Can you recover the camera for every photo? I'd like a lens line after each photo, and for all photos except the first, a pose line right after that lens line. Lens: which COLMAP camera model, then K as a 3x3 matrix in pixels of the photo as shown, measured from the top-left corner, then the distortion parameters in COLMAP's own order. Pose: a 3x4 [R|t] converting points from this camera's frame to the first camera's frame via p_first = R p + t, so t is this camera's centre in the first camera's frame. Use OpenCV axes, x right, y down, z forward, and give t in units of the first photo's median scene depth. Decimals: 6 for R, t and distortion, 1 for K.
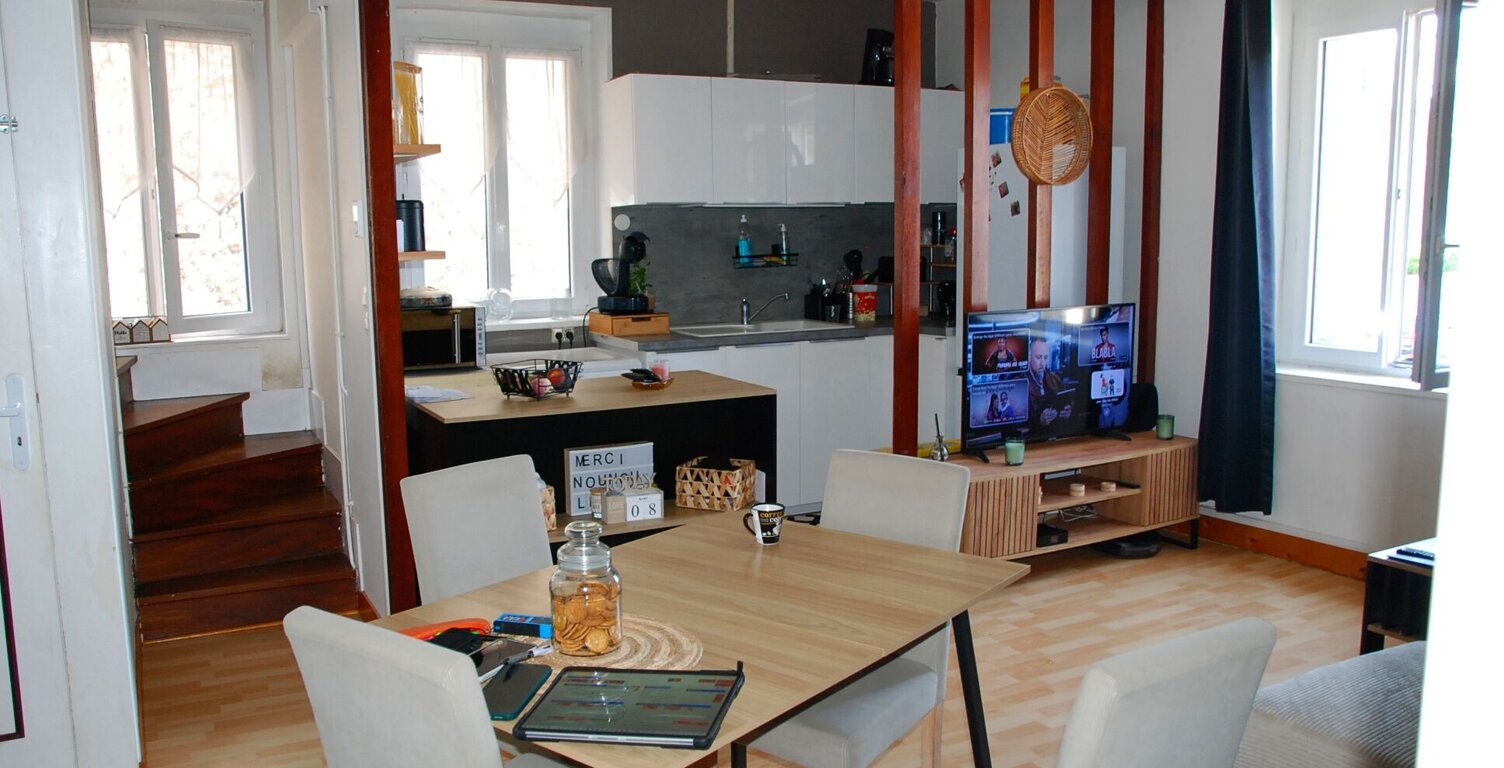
lens RADIAL K [[1193.9, 0, 752.0], [0, 1193.9, 384.0], [0, 0, 1]] dist [-0.082407, 0.001774]
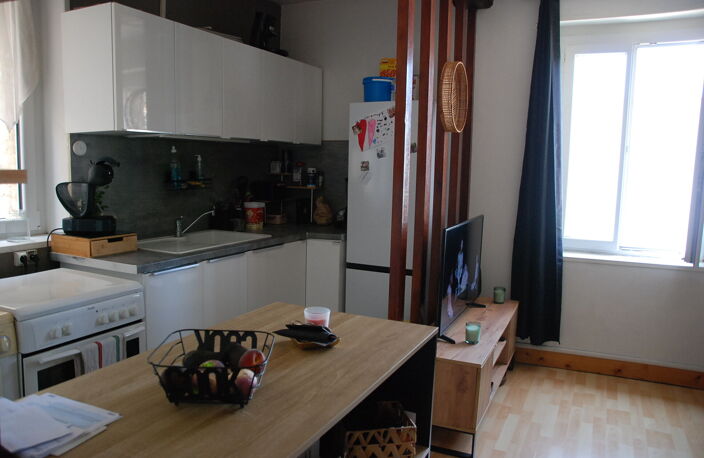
lens RADIAL K [[554.0, 0, 338.9], [0, 554.0, 229.6], [0, 0, 1]] dist [-0.097440, 0.002961]
pose [[0.820279, -0.039397, 0.570606, -0.220119], [0.047308, 0.998880, 0.000959, -0.058463], [-0.570004, 0.026207, 0.821224, 0.526787]]
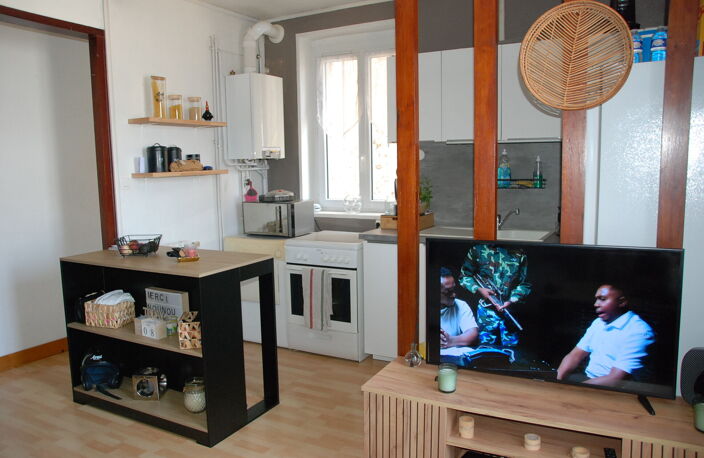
lens RADIAL K [[554.0, 0, 338.9], [0, 554.0, 229.6], [0, 0, 1]] dist [-0.097440, 0.002961]
pose [[0.519440, 0.099816, -0.848657, 0.502454], [-0.100938, 0.993368, 0.055055, -0.077224], [0.848524, 0.057063, 0.526071, 0.604047]]
